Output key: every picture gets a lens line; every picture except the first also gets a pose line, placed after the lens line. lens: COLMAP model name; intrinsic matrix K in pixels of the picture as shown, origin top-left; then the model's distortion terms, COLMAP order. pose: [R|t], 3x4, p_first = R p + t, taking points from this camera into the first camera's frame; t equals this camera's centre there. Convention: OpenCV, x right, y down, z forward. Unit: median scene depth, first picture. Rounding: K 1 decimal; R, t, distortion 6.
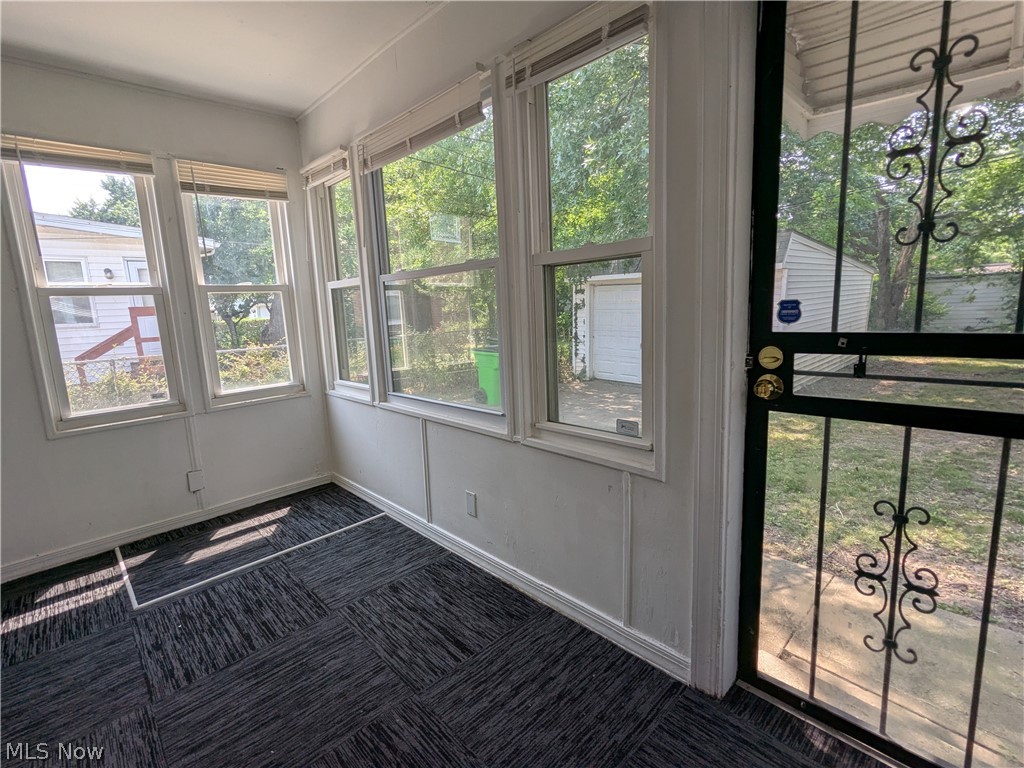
lens RADIAL K [[485.8, 0, 516.9], [0, 485.8, 384.5], [0, 0, 1]] dist [-0.007642, 0.004281]
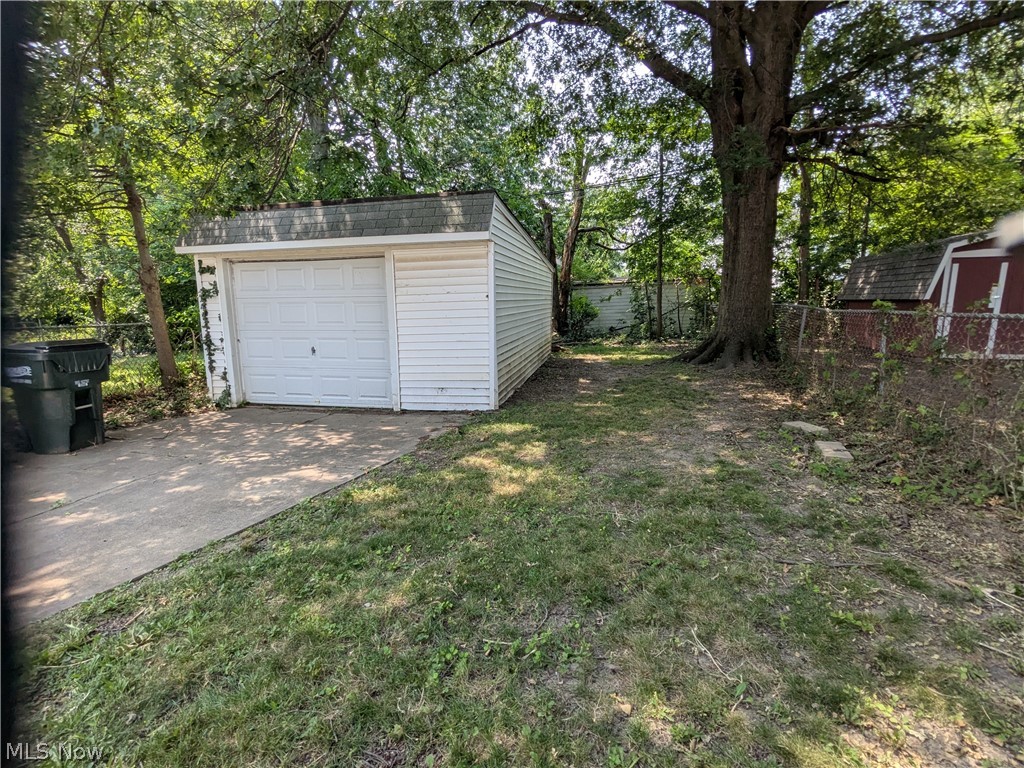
lens RADIAL K [[485.8, 0, 510.6], [0, 485.8, 379.2], [0, 0, 1]] dist [-0.007642, 0.004281]
pose [[0.822597, -0.072966, 0.563924, 0.086879], [0.090619, 0.995880, -0.003331, -0.010532], [-0.561358, 0.053842, 0.825820, 0.254639]]
